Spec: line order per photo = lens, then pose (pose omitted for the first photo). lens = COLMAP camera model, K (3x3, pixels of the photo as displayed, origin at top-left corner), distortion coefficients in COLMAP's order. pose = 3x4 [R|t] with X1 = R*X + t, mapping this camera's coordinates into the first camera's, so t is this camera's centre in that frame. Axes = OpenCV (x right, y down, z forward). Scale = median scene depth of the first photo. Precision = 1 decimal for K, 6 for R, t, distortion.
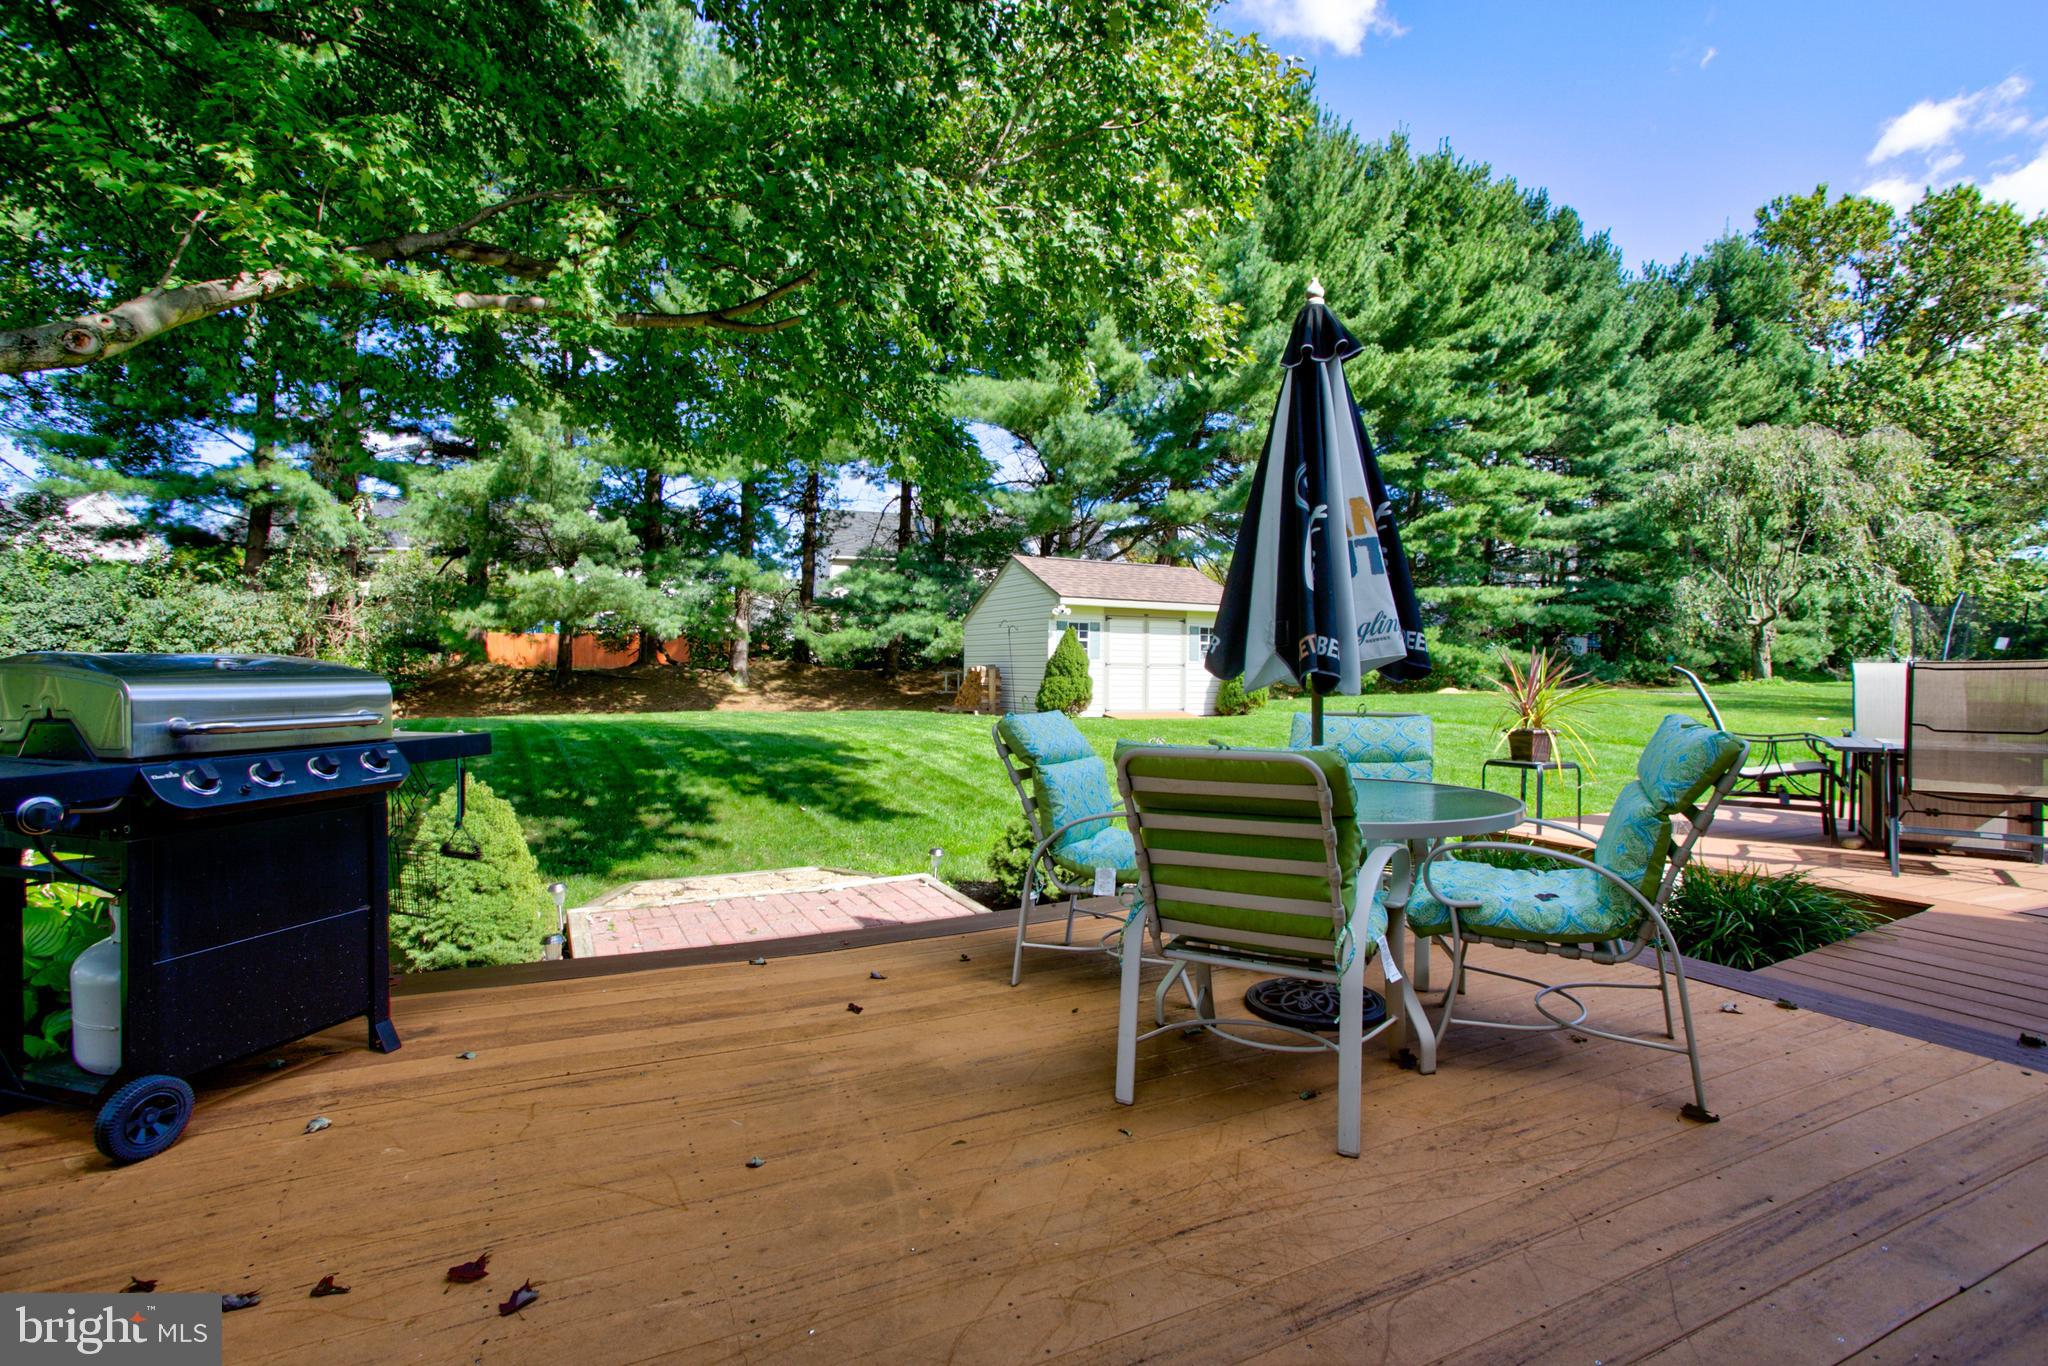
lens RADIAL K [[1004.1, 0, 980.0], [0, 1004.1, 657.7], [0, 0, 1]] dist [-0.039600, 0.021161]
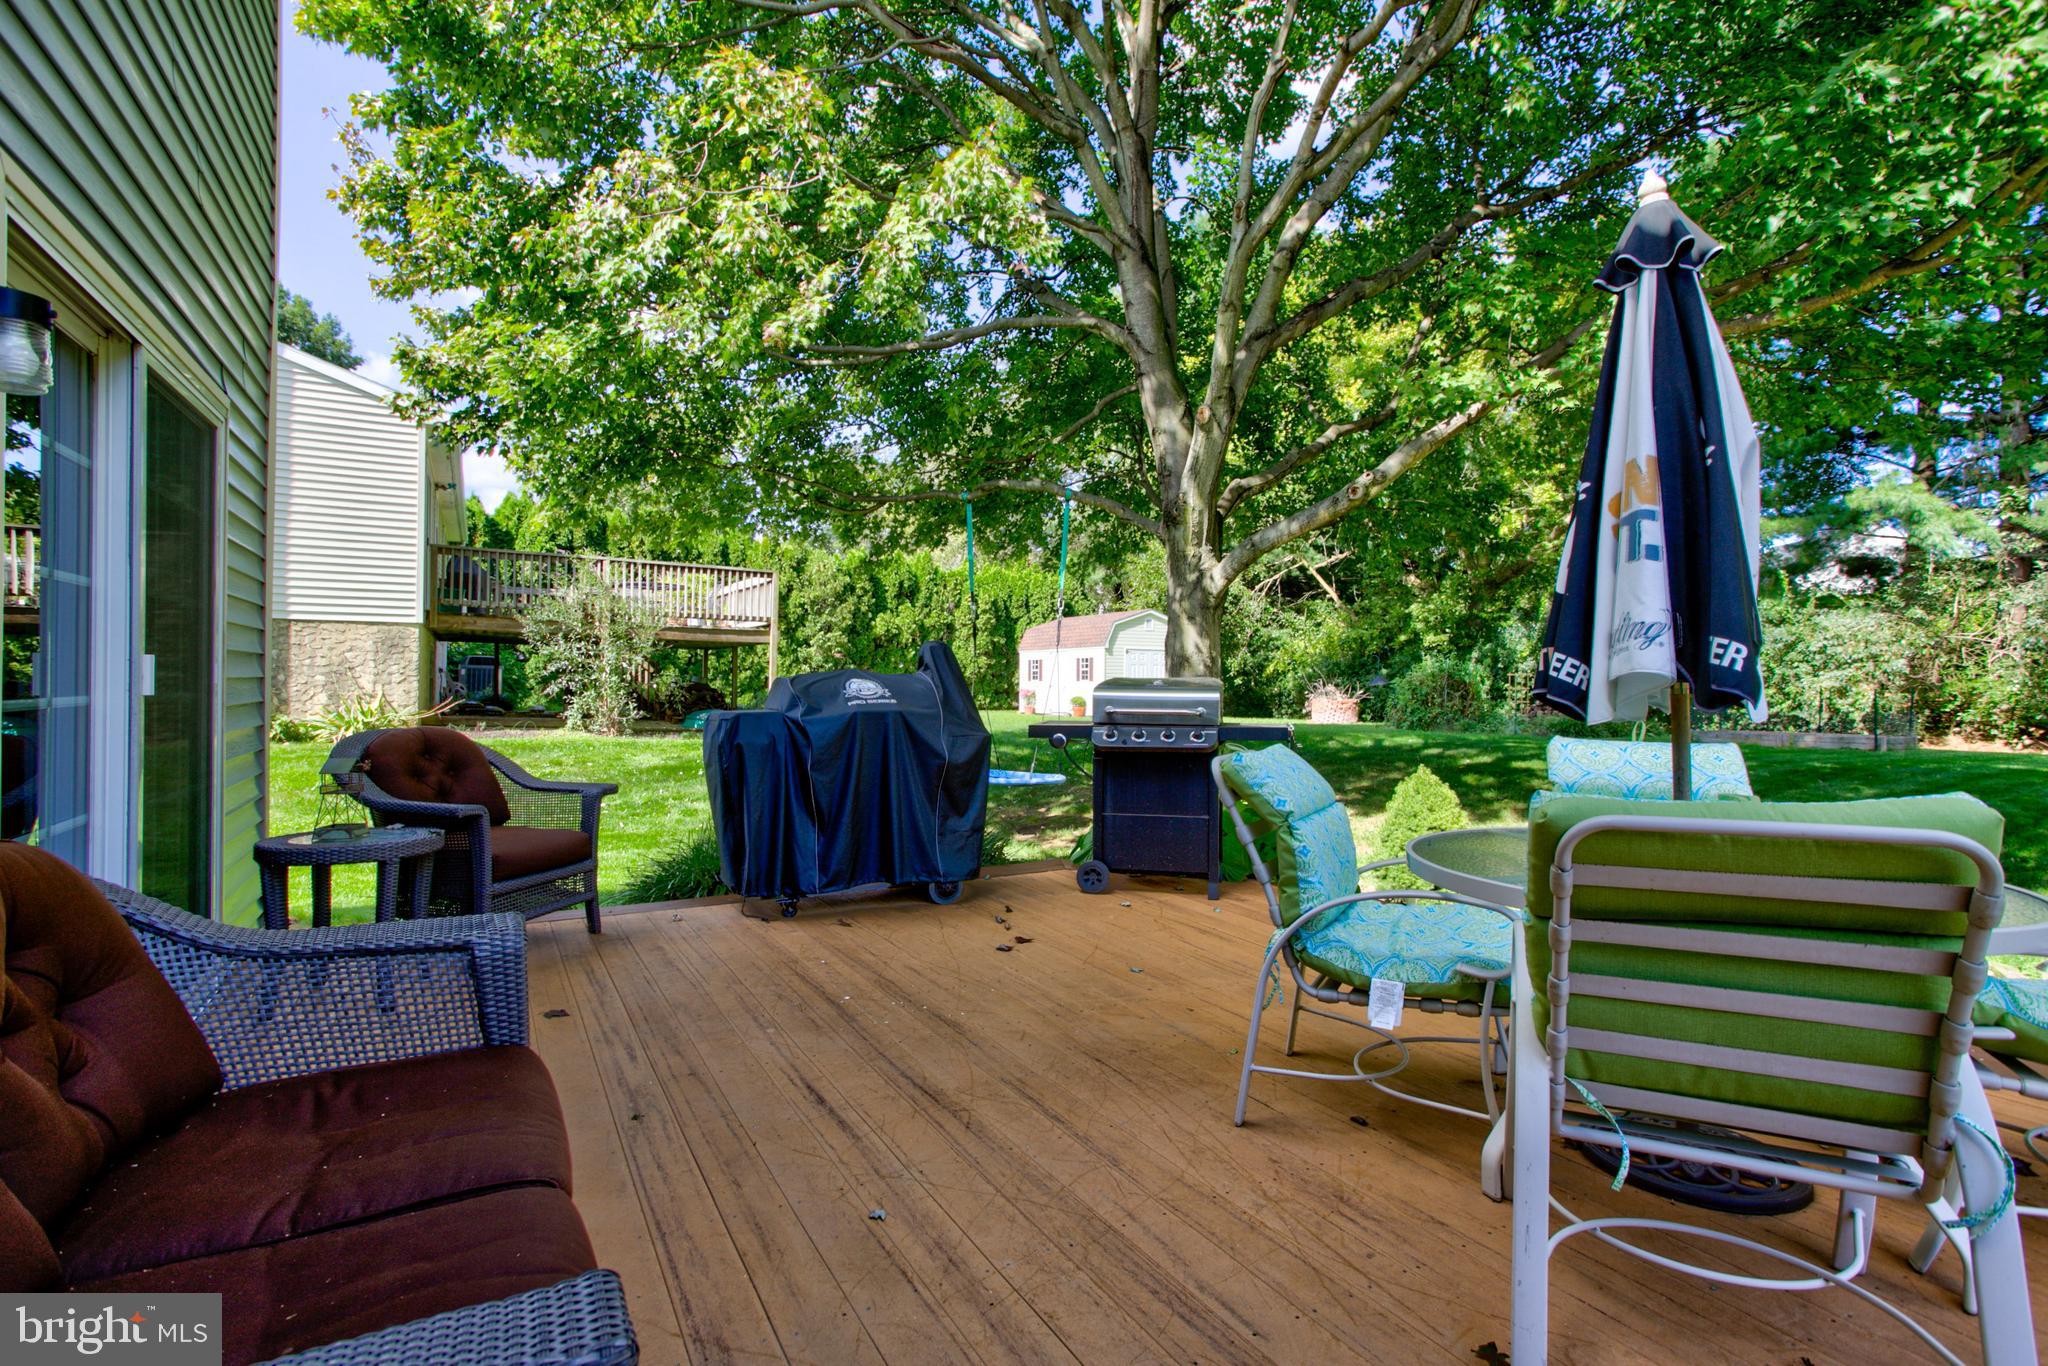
lens RADIAL K [[1004.1, 0, 1036.5], [0, 1004.1, 684.7], [0, 0, 1]] dist [-0.039600, 0.021161]
pose [[0.056400, 0.005916, -0.998391, 1.341051], [0.000343, 0.999982, 0.005945, -0.011245], [0.998408, -0.000678, 0.056397, 0.626738]]
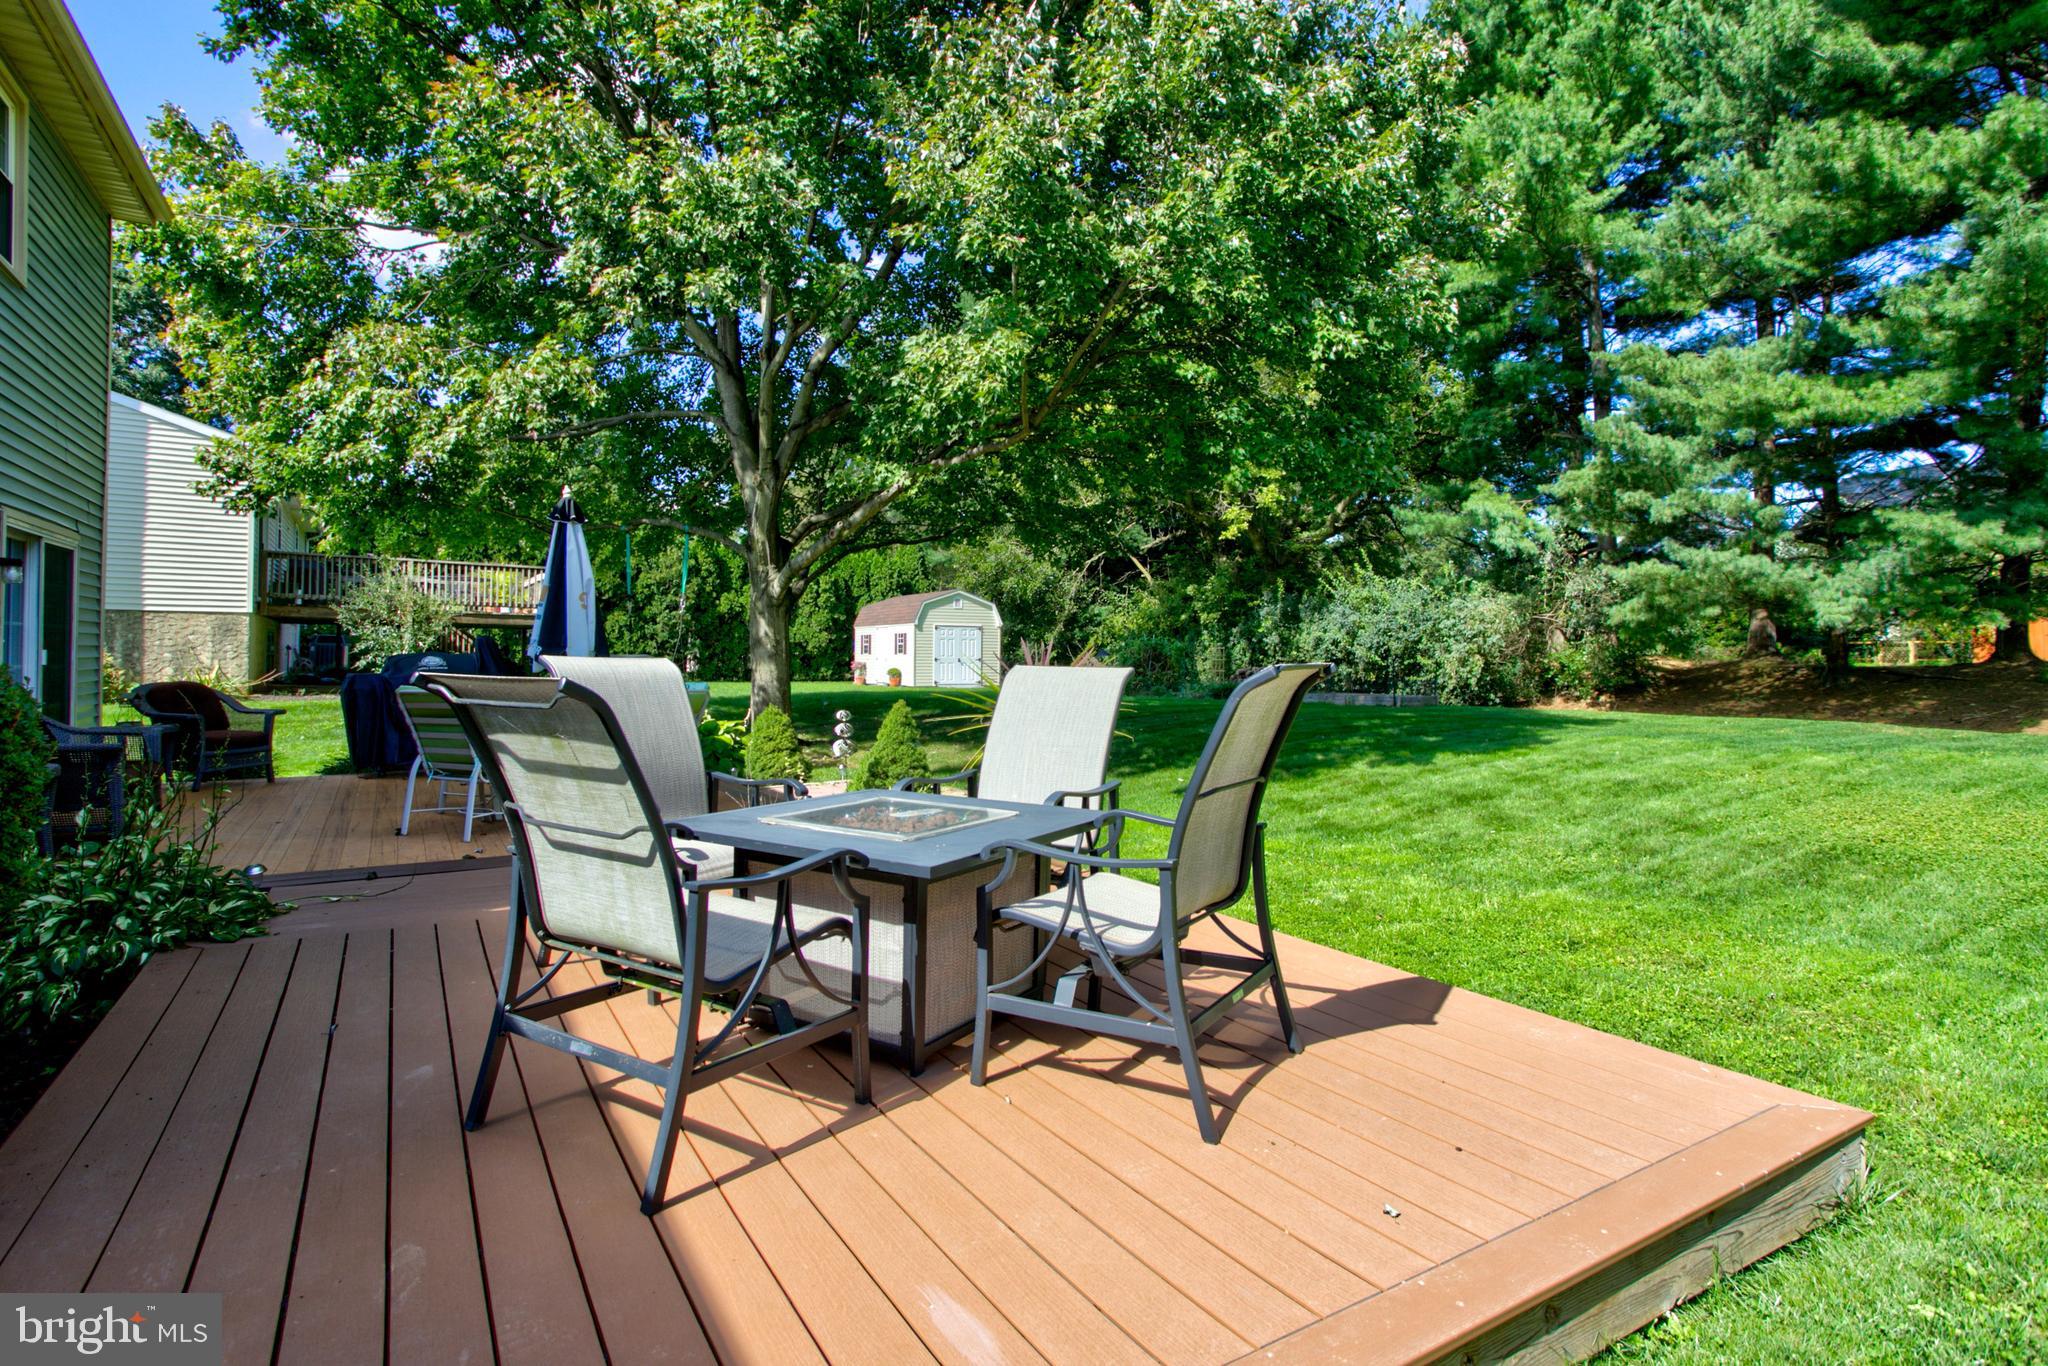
lens RADIAL K [[1004.1, 0, 1000.5], [0, 1004.1, 650.7], [0, 0, 1]] dist [-0.039600, 0.021161]
pose [[0.103996, -0.000699, -0.994578, 2.779377], [0.003157, 0.999995, -0.000372, -0.021135], [0.994573, -0.003101, 0.103997, 1.739078]]
